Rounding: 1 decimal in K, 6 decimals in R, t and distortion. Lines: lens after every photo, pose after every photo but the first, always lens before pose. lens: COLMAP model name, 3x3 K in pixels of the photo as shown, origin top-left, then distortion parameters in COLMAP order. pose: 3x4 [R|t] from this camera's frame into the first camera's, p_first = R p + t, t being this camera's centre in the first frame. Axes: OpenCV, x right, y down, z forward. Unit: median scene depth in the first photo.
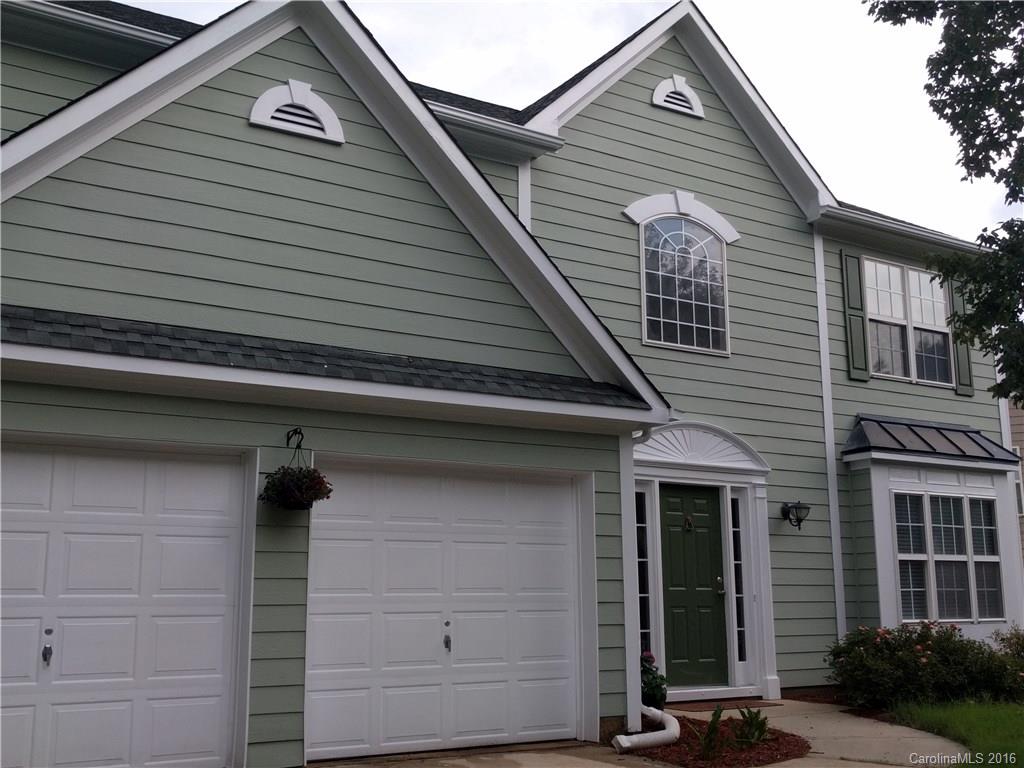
lens RADIAL K [[1057.7, 0, 512.0], [0, 1057.7, 384.0], [0, 0, 1]] dist [0.146535, -0.514775]
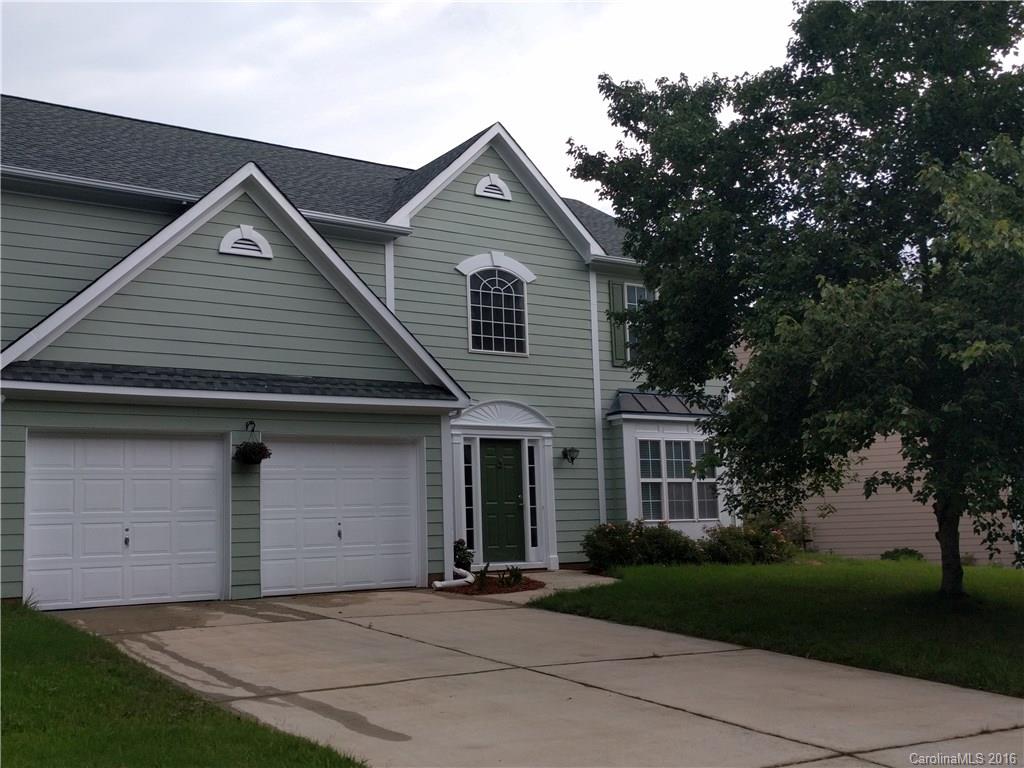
lens RADIAL K [[1057.7, 0, 512.0], [0, 1057.7, 384.0], [0, 0, 1]] dist [0.146535, -0.514775]
pose [[0.998693, -0.020147, 0.046971, 0.110949], [0.017195, 0.997902, 0.062412, -0.086868], [-0.048130, -0.061523, 0.996945, -0.582419]]
